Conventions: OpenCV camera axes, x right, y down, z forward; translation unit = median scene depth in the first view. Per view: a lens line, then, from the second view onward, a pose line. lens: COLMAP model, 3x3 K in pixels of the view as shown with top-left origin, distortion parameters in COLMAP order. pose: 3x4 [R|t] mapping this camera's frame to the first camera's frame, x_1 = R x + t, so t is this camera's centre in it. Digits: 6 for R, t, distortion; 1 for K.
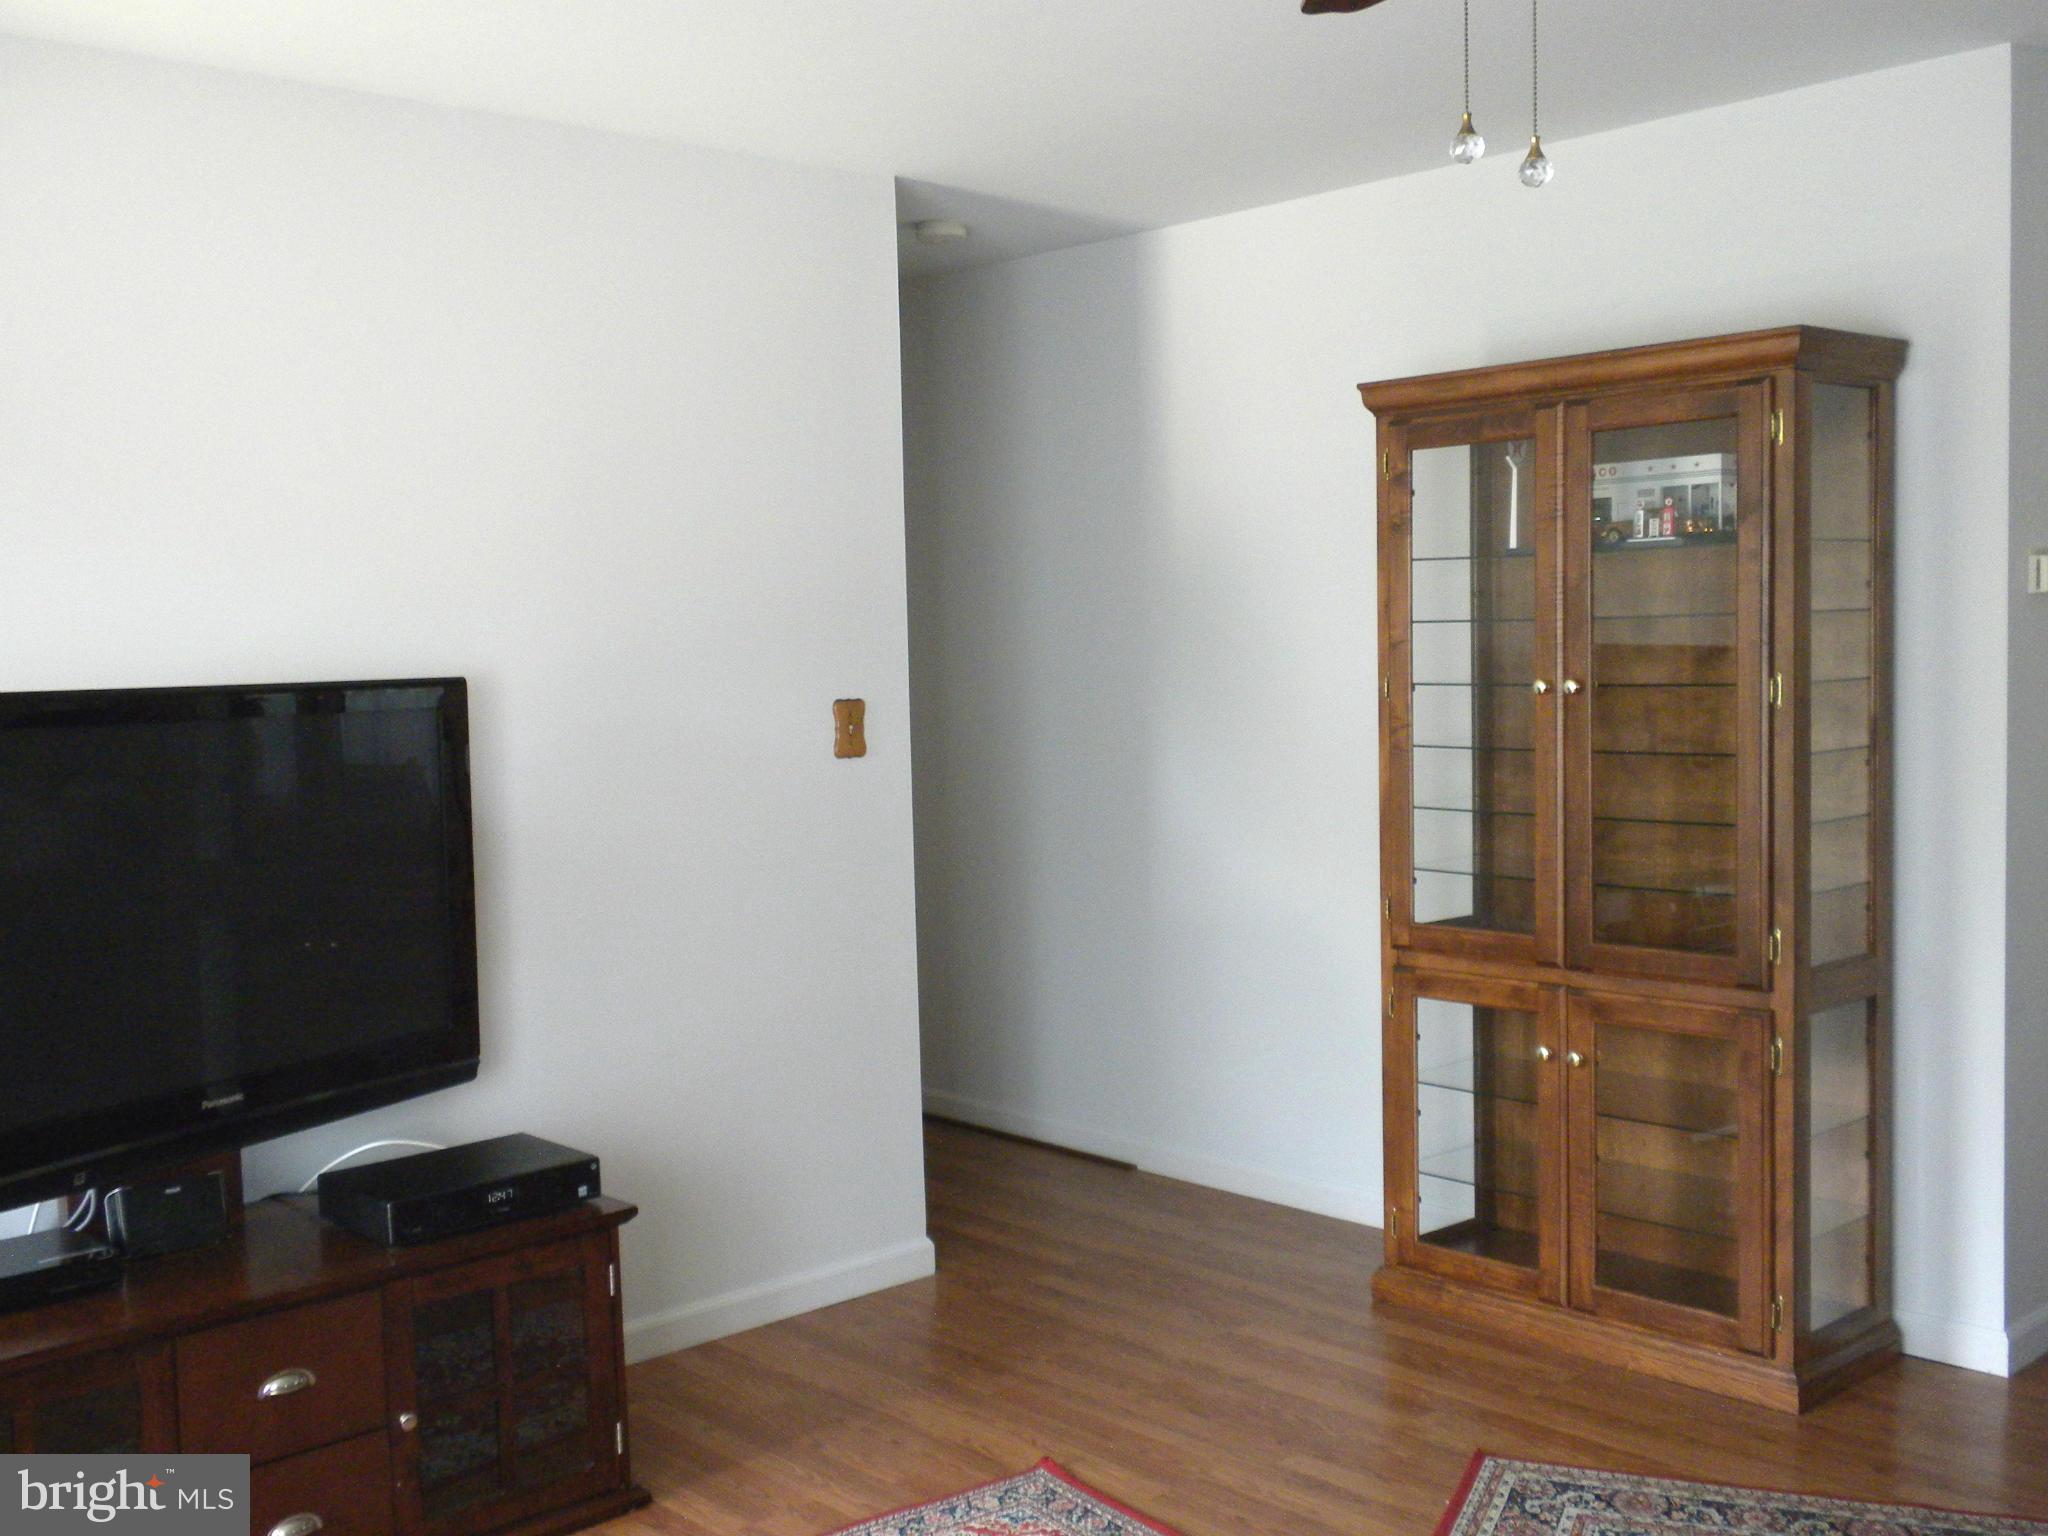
lens RADIAL K [[2097.9, 0, 1024.0], [0, 2097.9, 768.0], [0, 0, 1]] dist [0.009188, -0.028237]
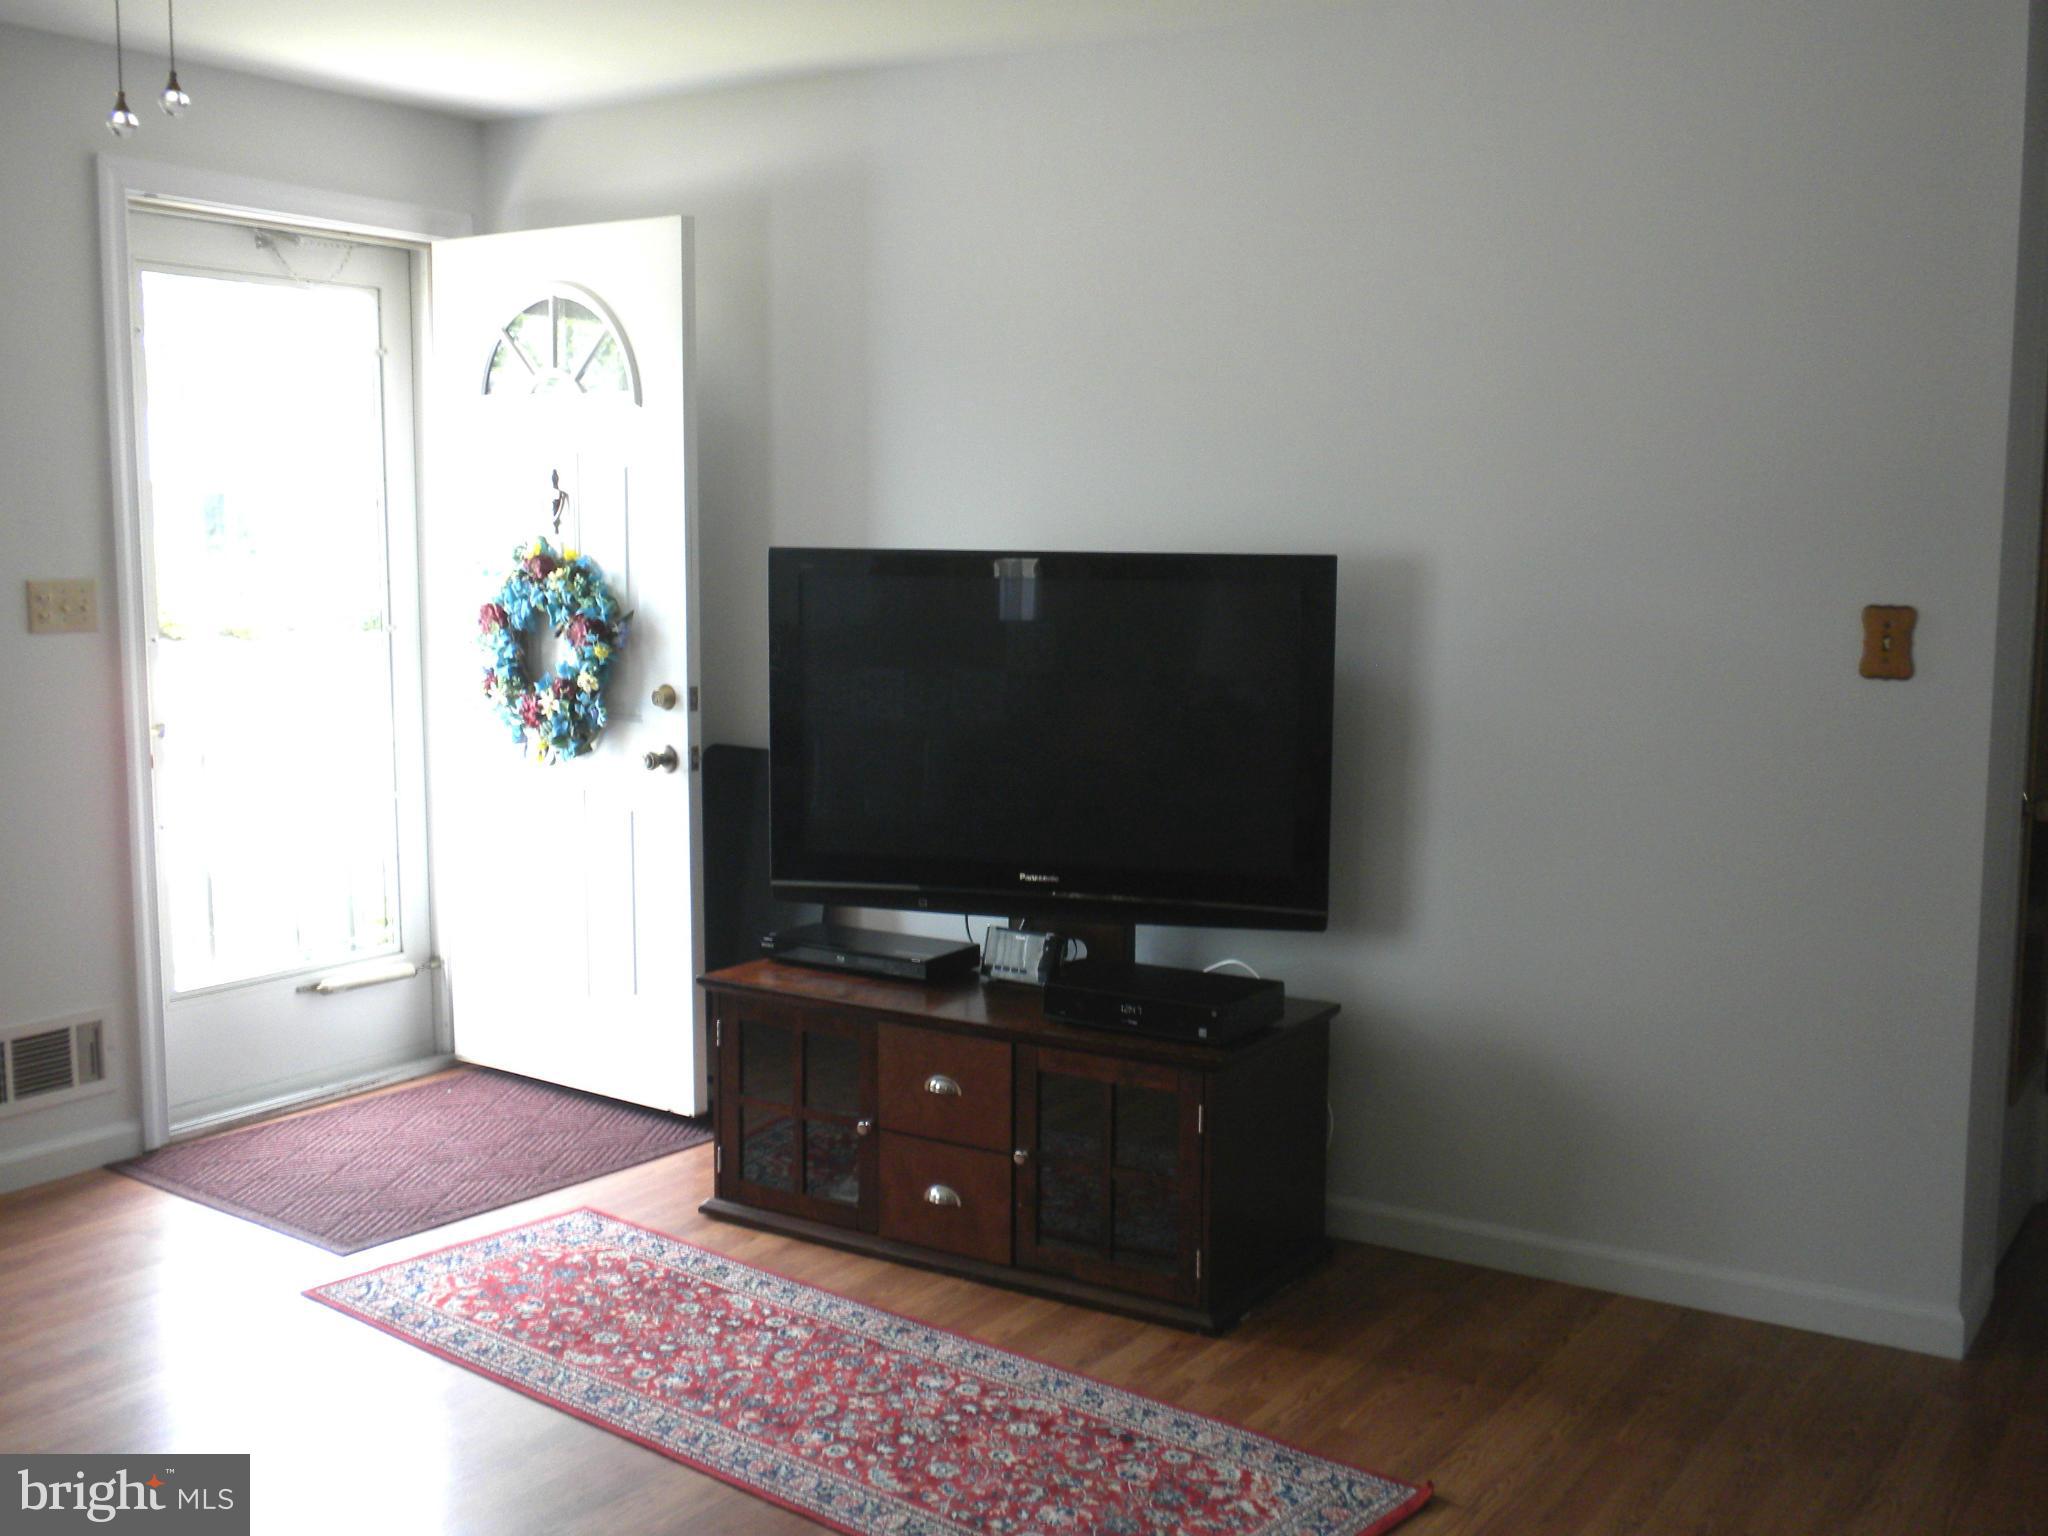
lens RADIAL K [[2097.9, 0, 1024.0], [0, 2097.9, 768.0], [0, 0, 1]] dist [0.009188, -0.028237]
pose [[0.237975, 0.131634, -0.962310, 0.734357], [-0.072237, 0.990428, 0.117616, -0.050349], [0.968581, 0.041525, 0.245206, 0.591084]]
